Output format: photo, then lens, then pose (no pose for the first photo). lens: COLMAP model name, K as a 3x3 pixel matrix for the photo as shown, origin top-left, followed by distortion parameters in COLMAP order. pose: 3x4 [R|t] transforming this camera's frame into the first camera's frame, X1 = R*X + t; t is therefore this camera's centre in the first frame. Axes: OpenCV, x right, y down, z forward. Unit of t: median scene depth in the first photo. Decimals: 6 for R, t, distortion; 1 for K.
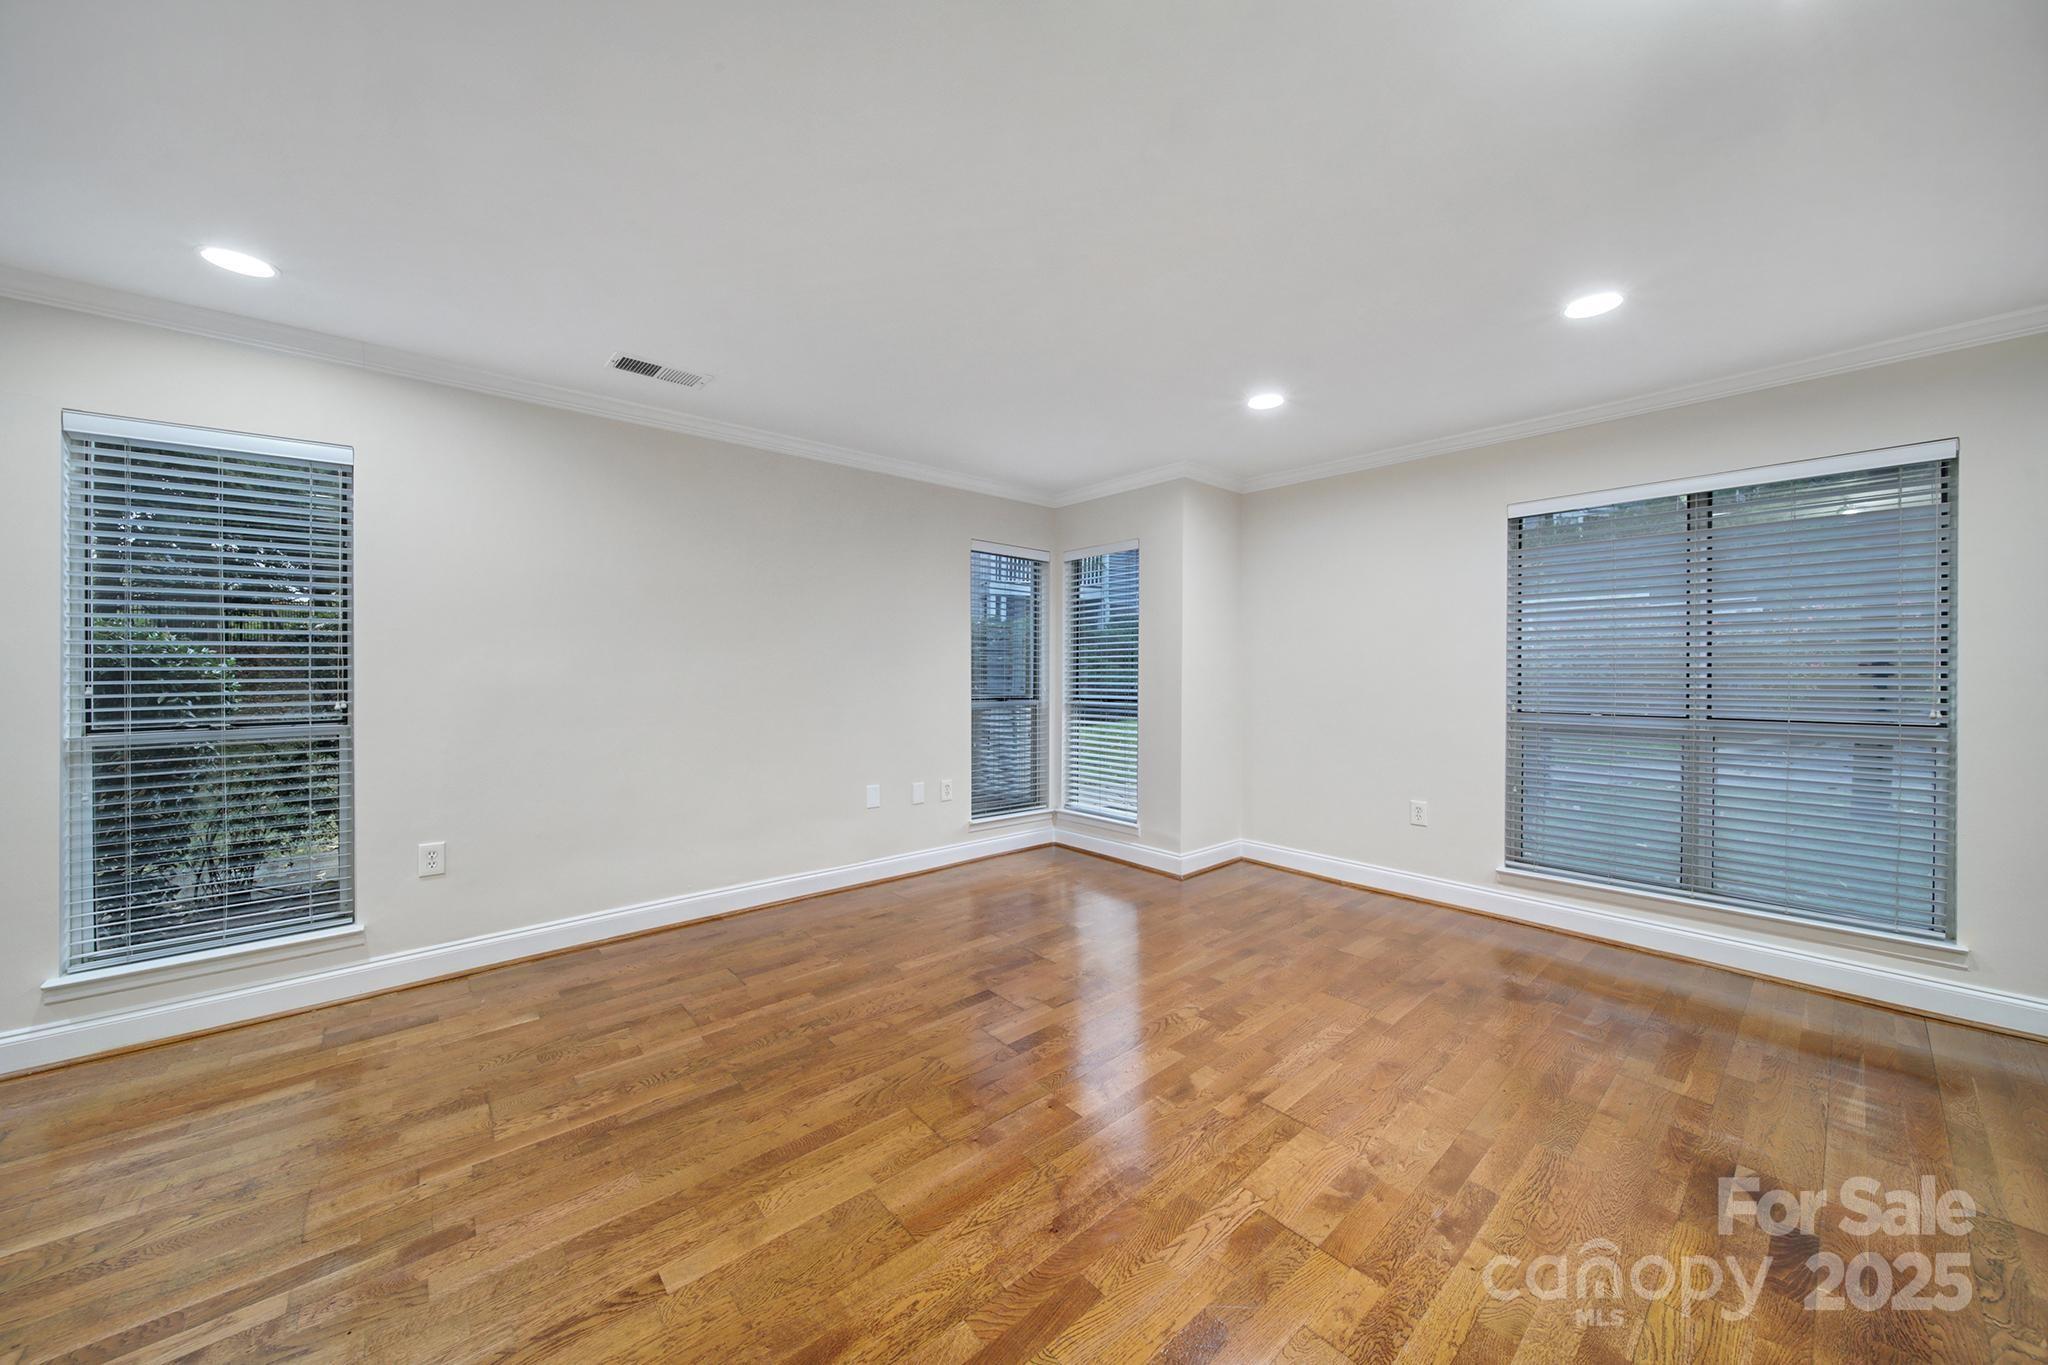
lens RADIAL K [[719.3, 0, 1017.9], [0, 719.3, 666.6], [0, 0, 1]] dist [0.003286, -0.001090]
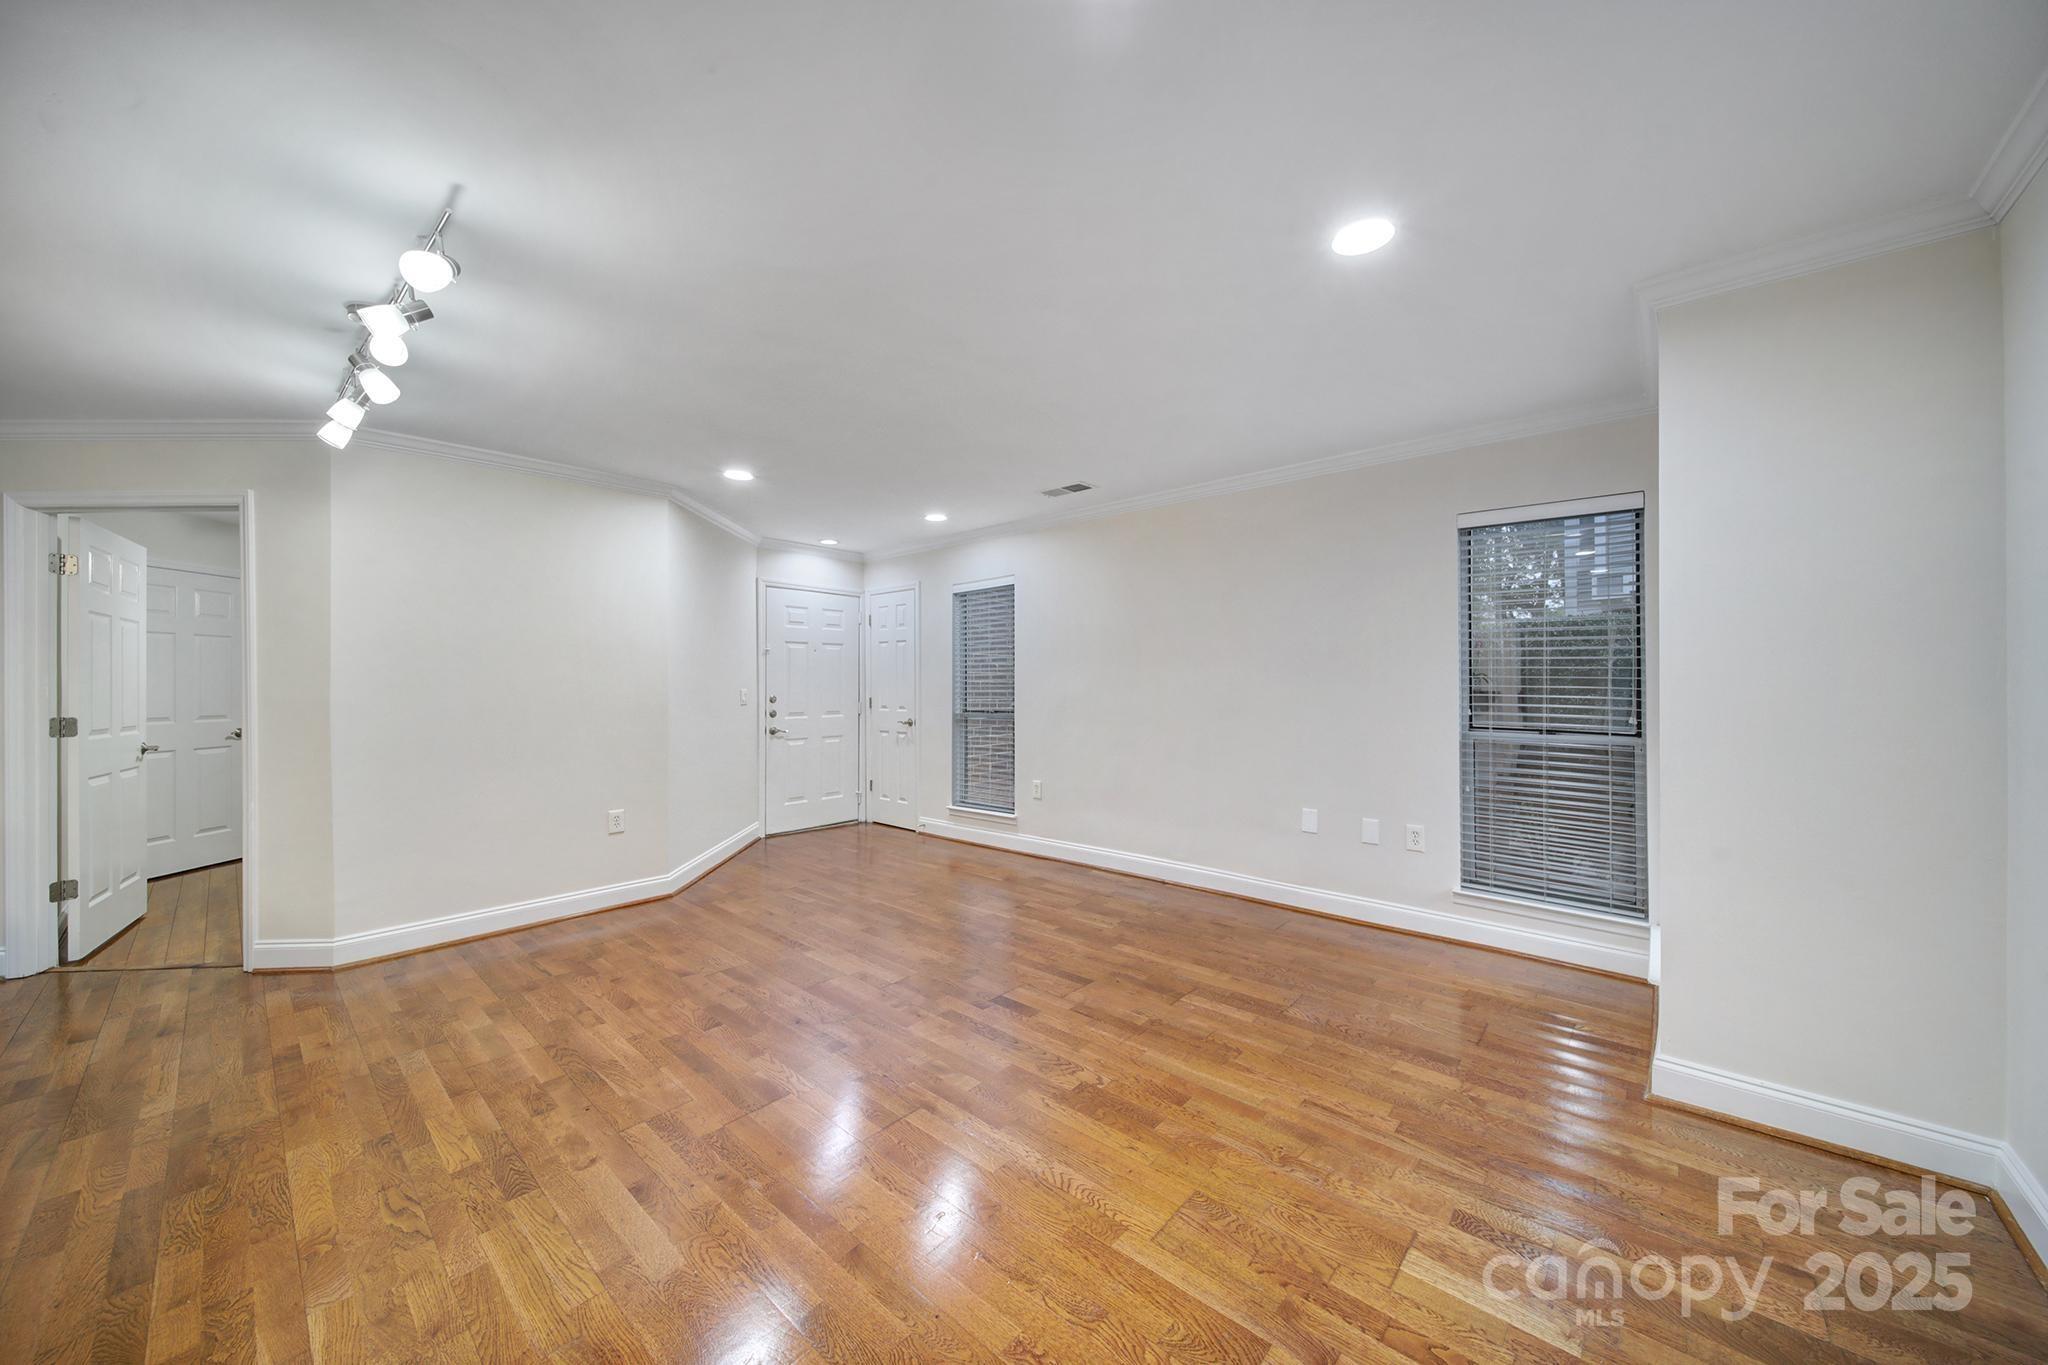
lens RADIAL K [[719.3, 0, 1033.8], [0, 719.3, 678.9], [0, 0, 1]] dist [0.003286, -0.001090]
pose [[0.141499, -0.004824, -0.989927, 1.095974], [0.002293, 0.999987, -0.004545, -0.006780], [0.989936, -0.001627, 0.141508, 0.799451]]
